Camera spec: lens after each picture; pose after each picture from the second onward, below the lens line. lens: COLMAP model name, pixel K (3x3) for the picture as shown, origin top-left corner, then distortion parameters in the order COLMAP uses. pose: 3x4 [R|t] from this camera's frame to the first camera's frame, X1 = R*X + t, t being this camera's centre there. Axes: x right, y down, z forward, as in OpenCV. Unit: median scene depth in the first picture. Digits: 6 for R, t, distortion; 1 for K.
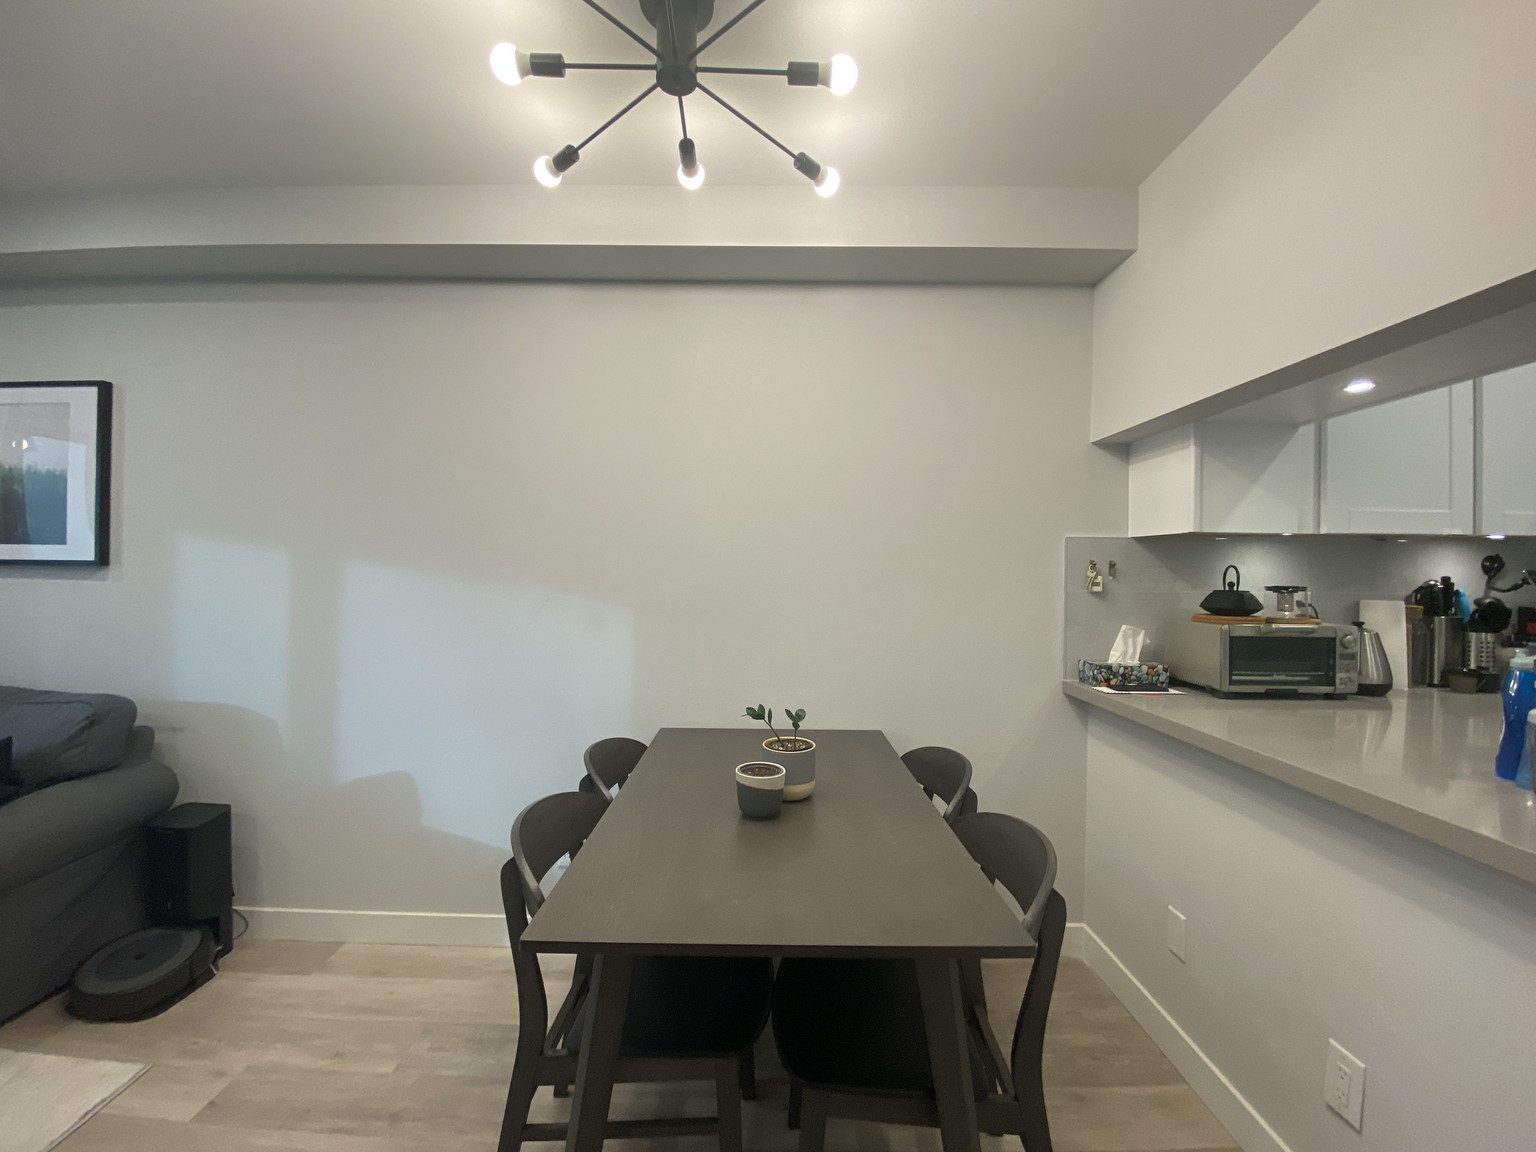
lens RADIAL K [[617.8, 0, 767.9], [0, 617.8, 571.9], [0, 0, 1]] dist [0.020940, -0.020249]
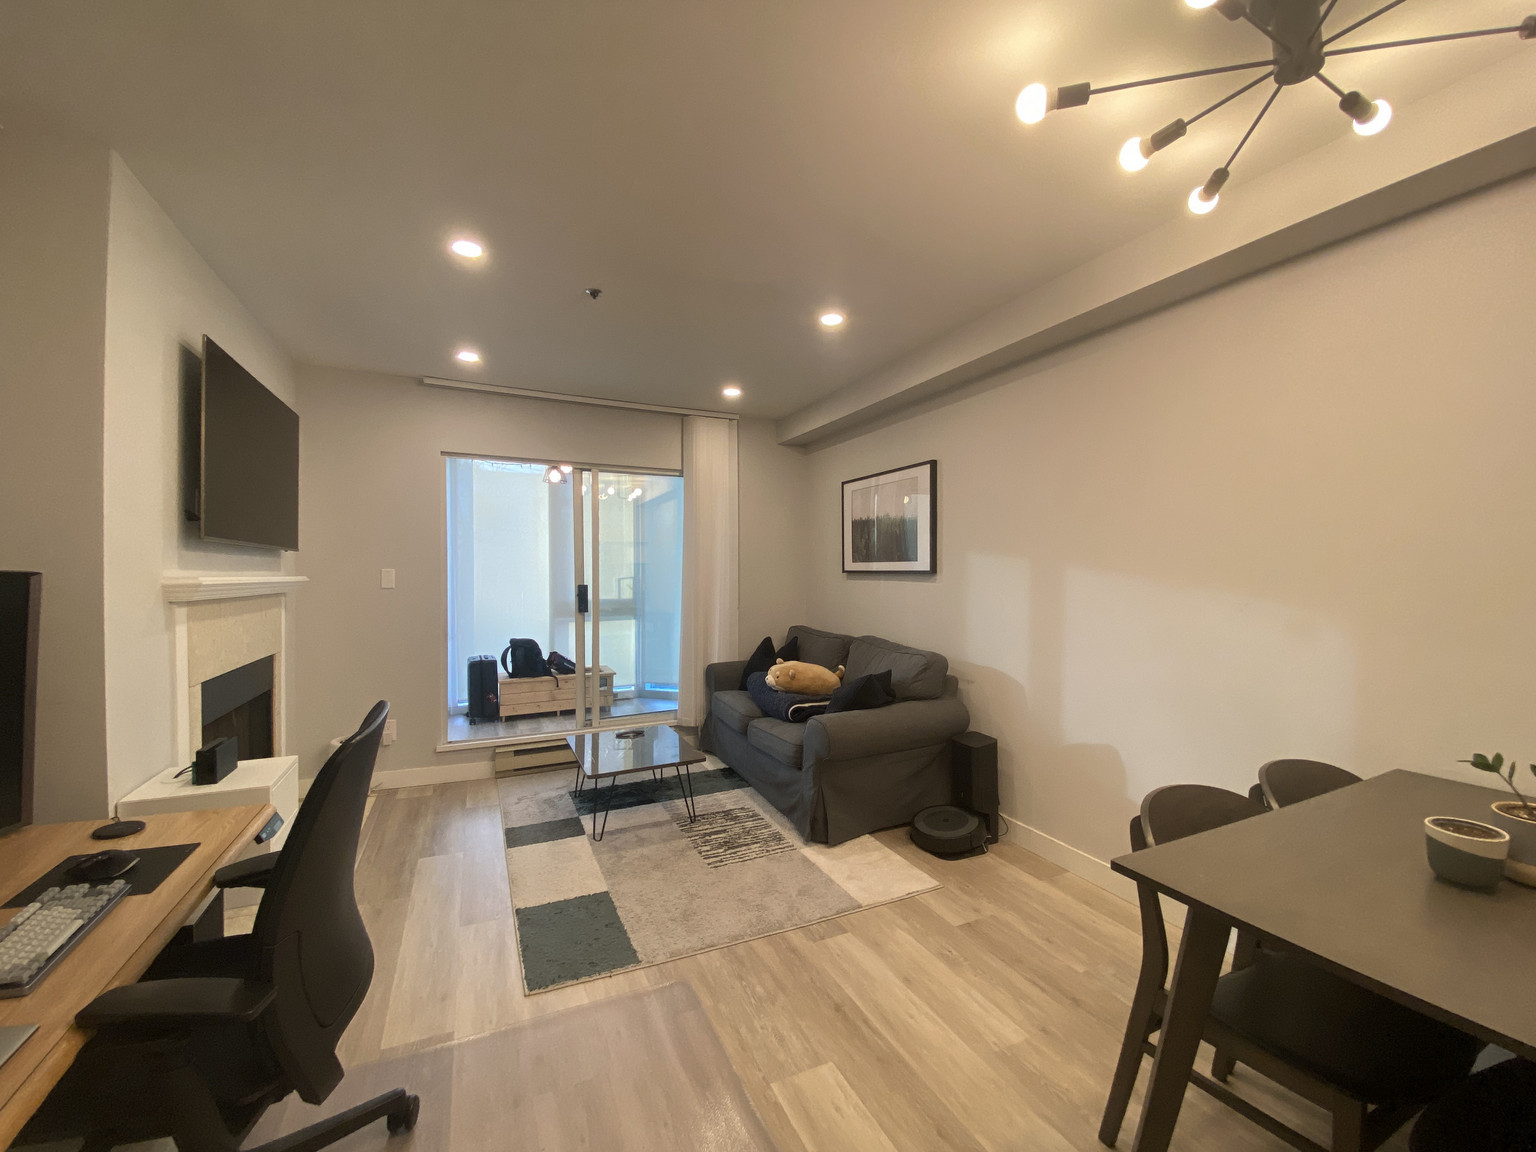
lens RADIAL K [[617.8, 0, 767.9], [0, 617.8, 571.9], [0, 0, 1]] dist [0.020940, -0.020249]
pose [[0.426513, -0.009160, -0.904435, 0.242913], [0.007919, 0.999948, -0.006393, -0.008574], [0.904447, -0.004435, 0.426563, -0.106099]]
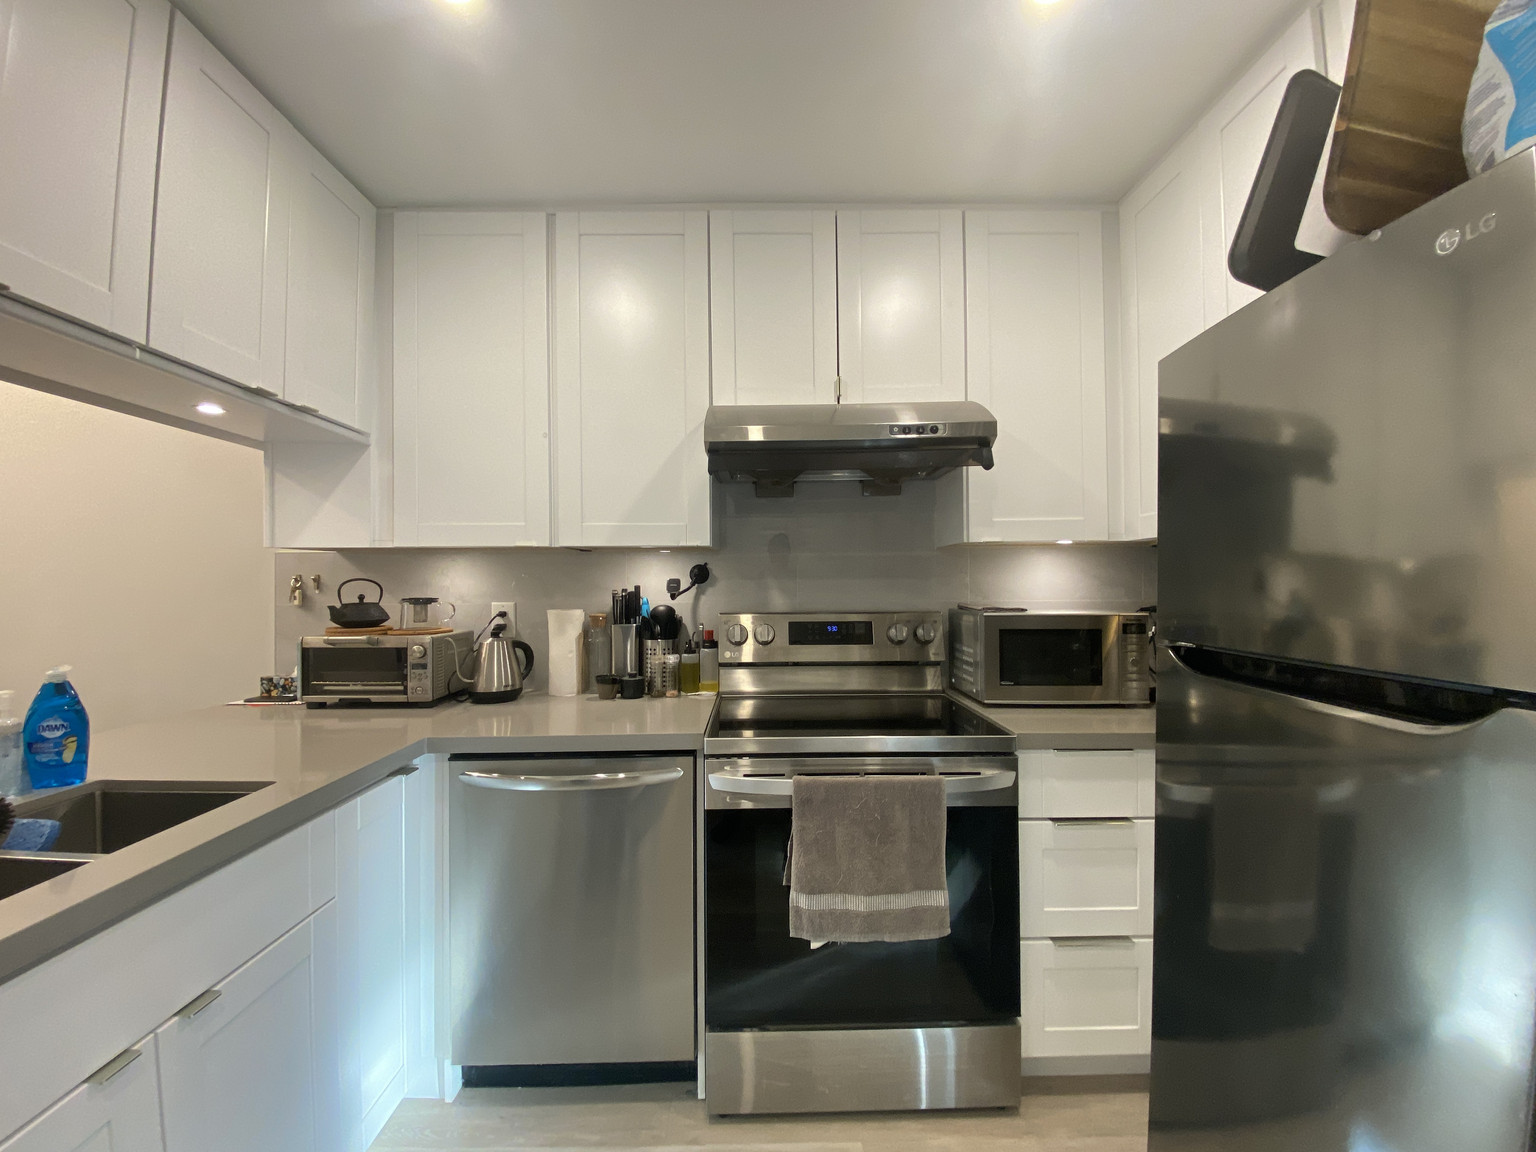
lens RADIAL K [[617.8, 0, 767.9], [0, 617.8, 571.9], [0, 0, 1]] dist [0.020940, -0.020249]
pose [[0.999760, -0.014211, 0.016674, 1.497189], [0.014427, 0.999813, -0.012858, 0.001183], [-0.016488, 0.013095, 0.999778, -0.049497]]
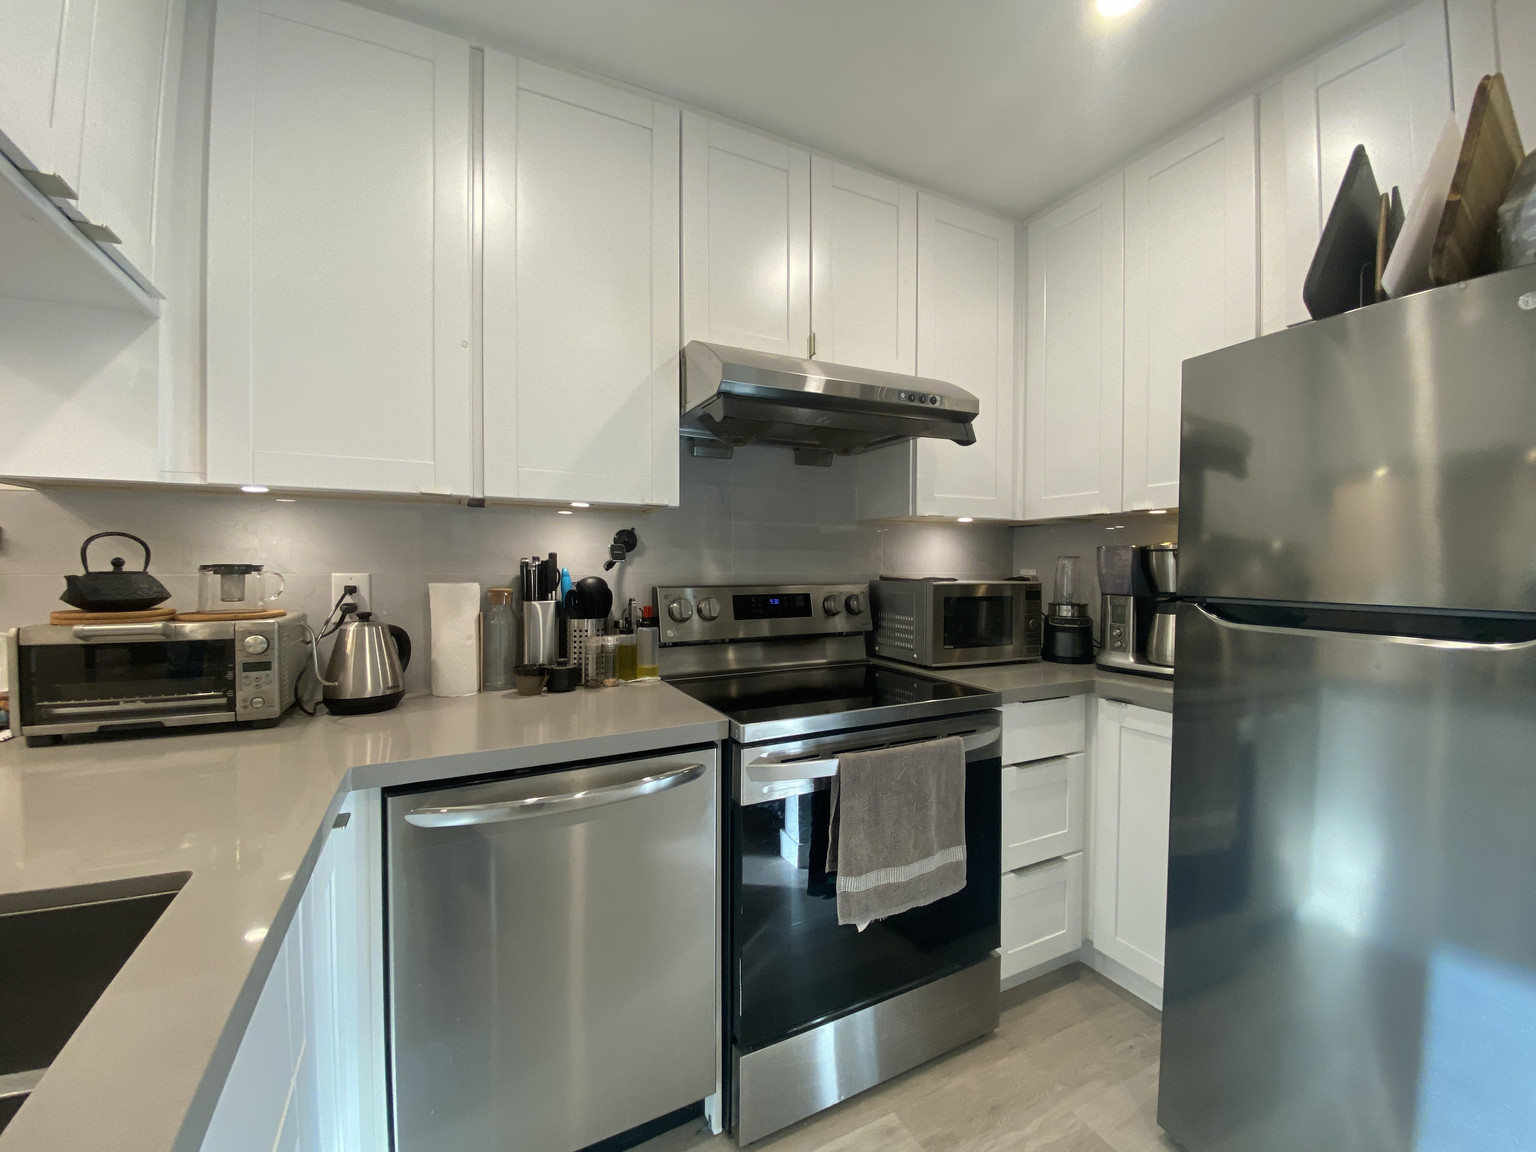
lens RADIAL K [[617.8, 0, 767.9], [0, 617.8, 571.9], [0, 0, 1]] dist [0.020940, -0.020249]
pose [[0.891824, -0.011145, 0.452246, 1.125369], [0.004643, 0.999869, 0.015485, 0.024716], [-0.452359, -0.011710, 0.891759, 0.133110]]
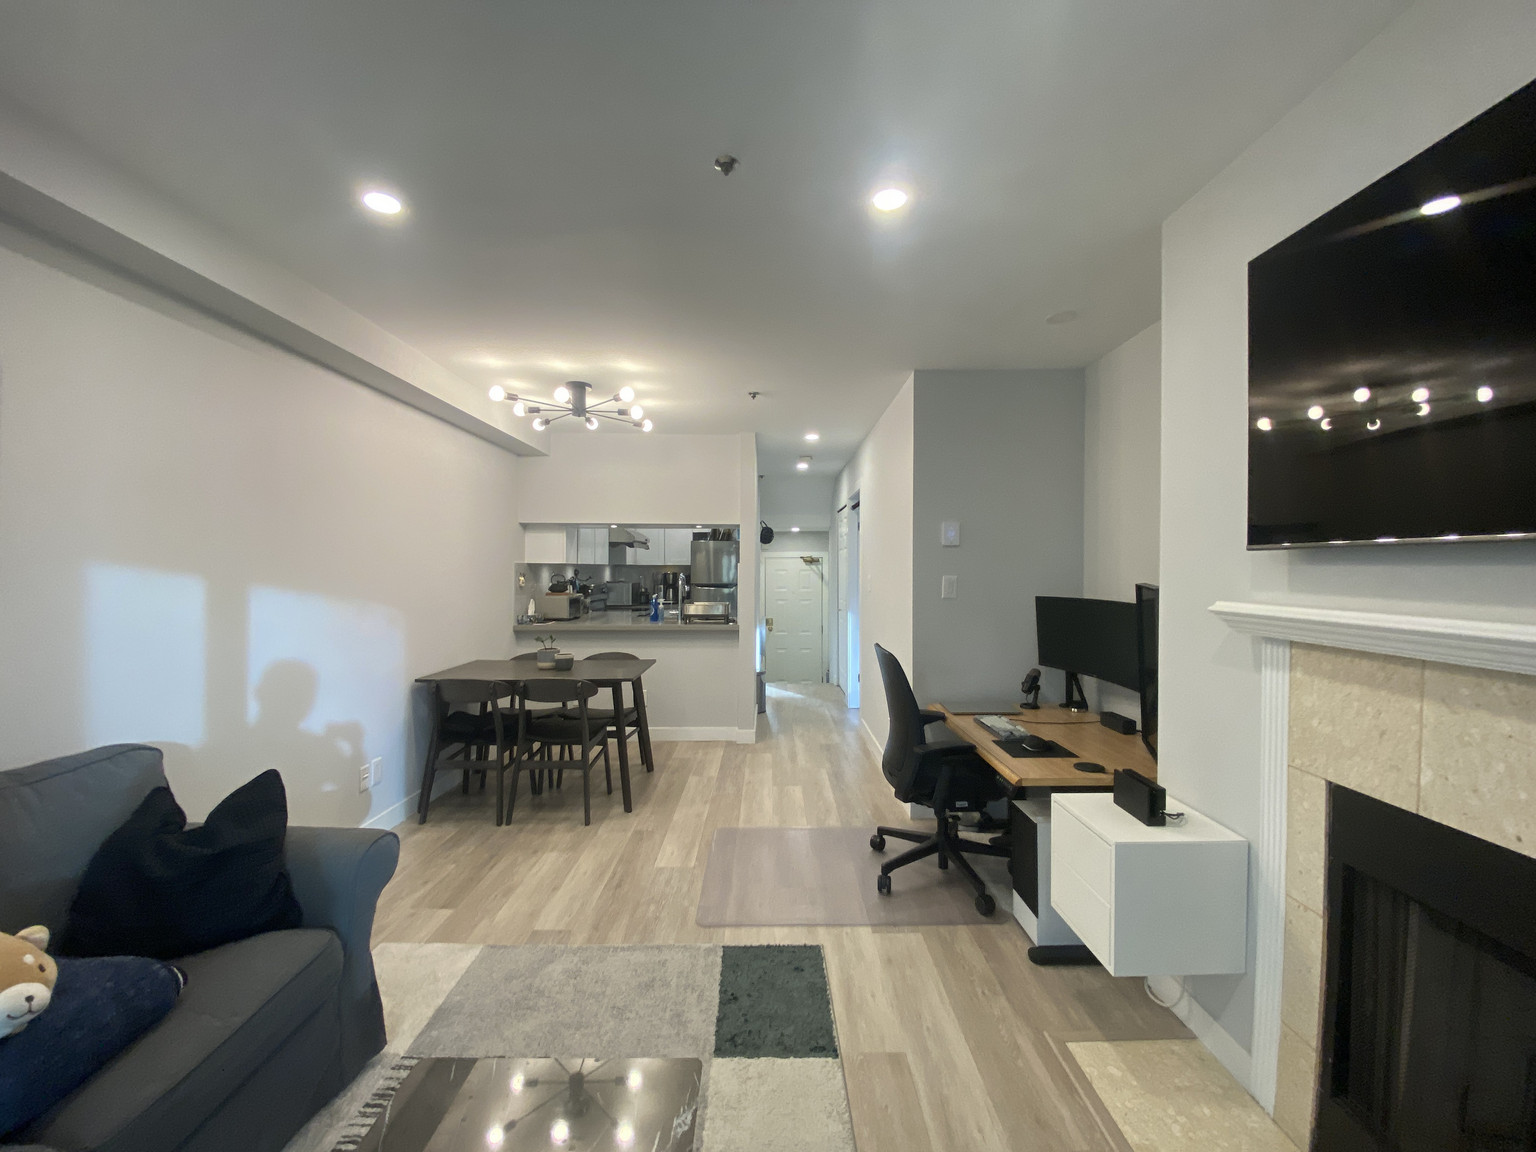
lens RADIAL K [[617.8, 0, 767.9], [0, 617.8, 571.9], [0, 0, 1]] dist [0.020940, -0.020249]
pose [[0.002660, -0.015077, 0.999883, -2.115073], [-0.002785, 0.999882, 0.015084, -0.067529], [-0.999993, -0.002825, 0.002618, 0.074636]]
